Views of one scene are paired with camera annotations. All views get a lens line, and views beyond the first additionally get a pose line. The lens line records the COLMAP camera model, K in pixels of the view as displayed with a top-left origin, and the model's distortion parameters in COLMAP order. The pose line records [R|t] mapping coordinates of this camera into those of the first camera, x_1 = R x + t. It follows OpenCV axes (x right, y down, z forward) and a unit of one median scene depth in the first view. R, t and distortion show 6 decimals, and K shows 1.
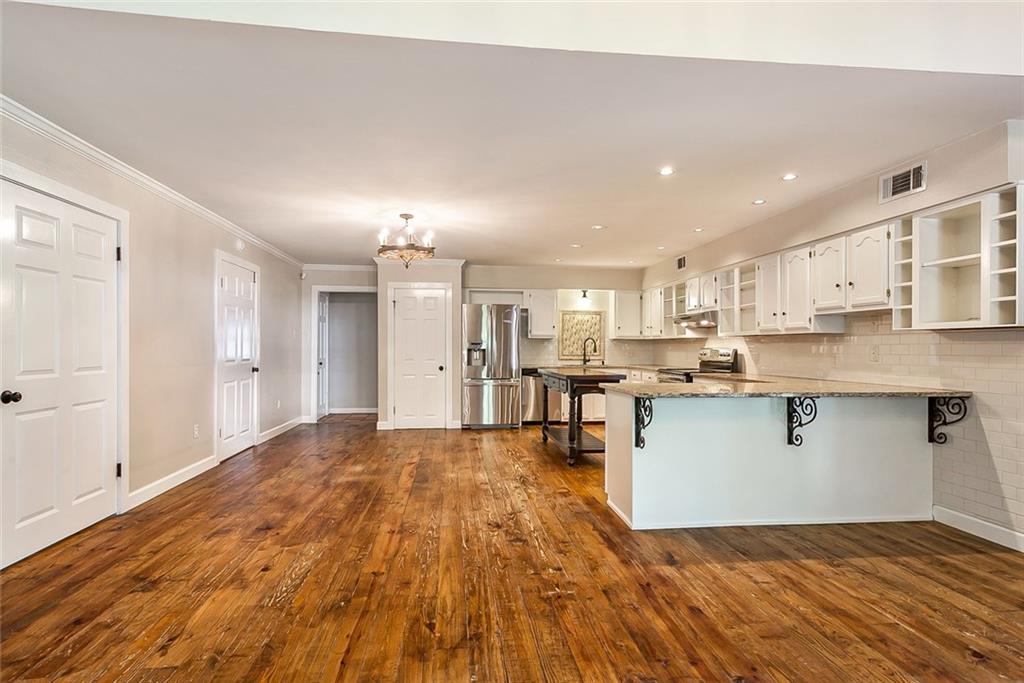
lens RADIAL K [[509.1, 0, 512.0], [0, 509.1, 341.5], [0, 0, 1]] dist [0.001966, 0.000481]
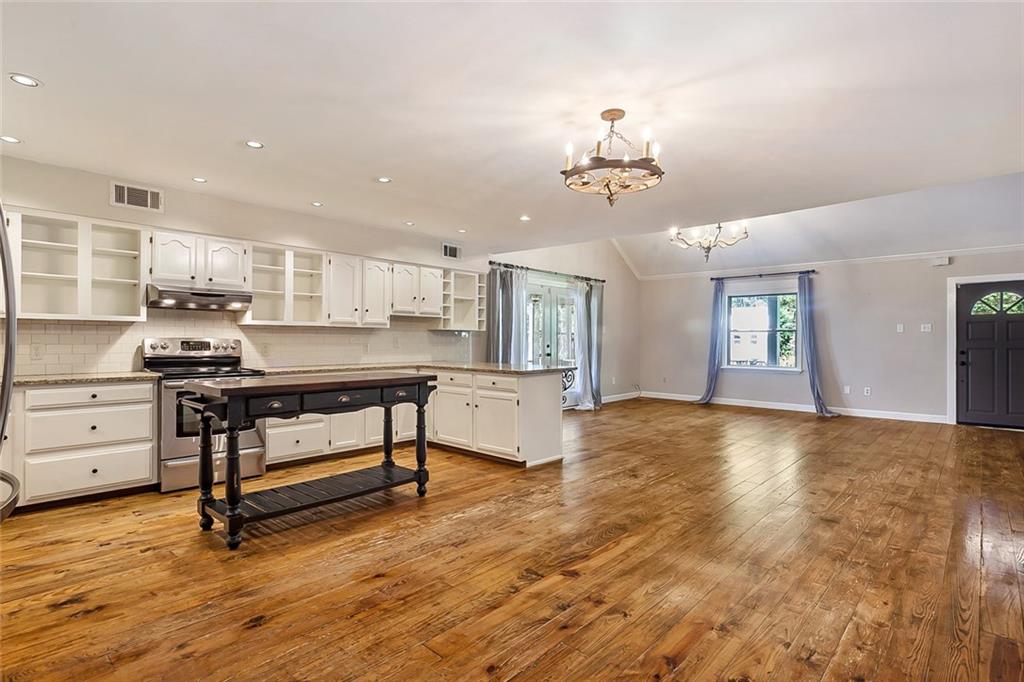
lens RADIAL K [[509.1, 0, 512.0], [0, 509.1, 341.0], [0, 0, 1]] dist [0.001966, 0.000481]
pose [[-0.653254, -0.007629, 0.757100, -0.477407], [-0.015954, 0.999866, -0.003691, 0.012793], [-0.756971, -0.014490, -0.653288, 1.222206]]
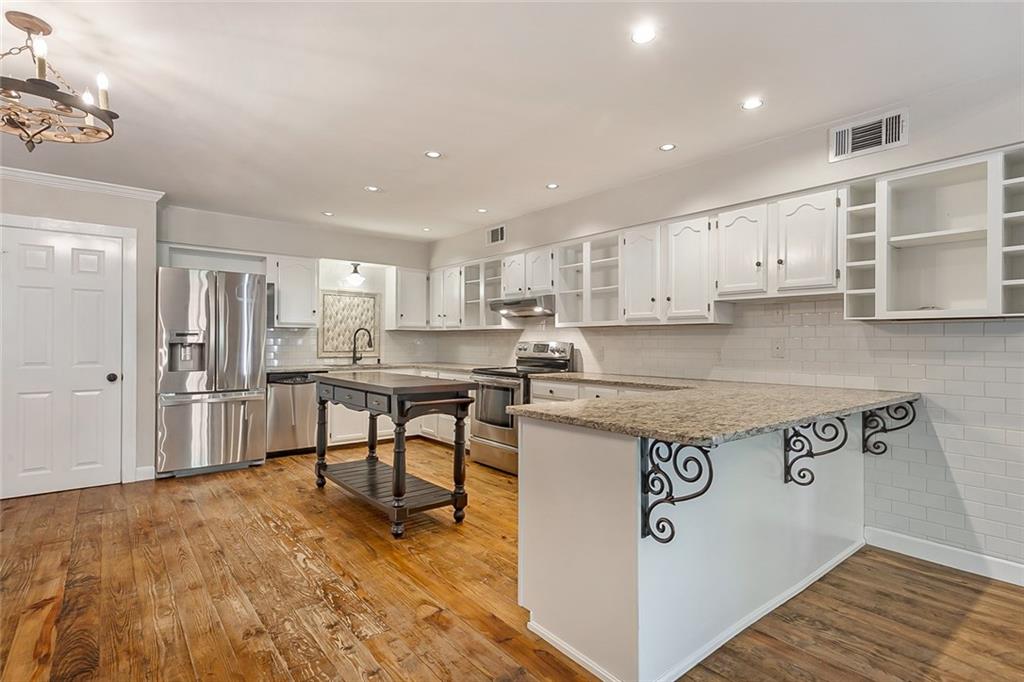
lens RADIAL K [[501.3, 0, 509.8], [0, 501.3, 337.7], [0, 0, 1]] dist [0.002333, 0.000630]
pose [[0.847341, 0.003692, 0.531037, -0.076985], [-0.006700, 0.999971, 0.003738, 0.003995], [-0.531008, -0.006726, 0.847340, 0.372416]]
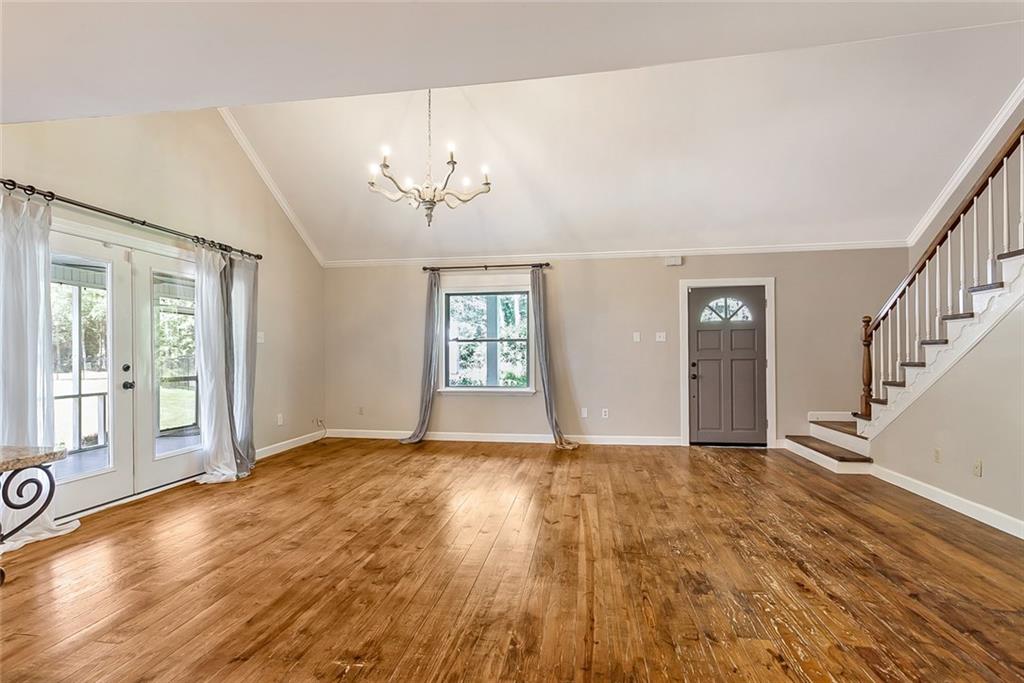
lens RADIAL K [[502.2, 0, 507.8], [0, 502.2, 354.5], [0, 0, 1]] dist [0.002414, 0.000338]
pose [[-0.961555, 0.001453, 0.274610, -0.153627], [-0.001114, 0.999957, -0.009191, 0.007291], [-0.274611, -0.009144, -0.961512, 0.723349]]
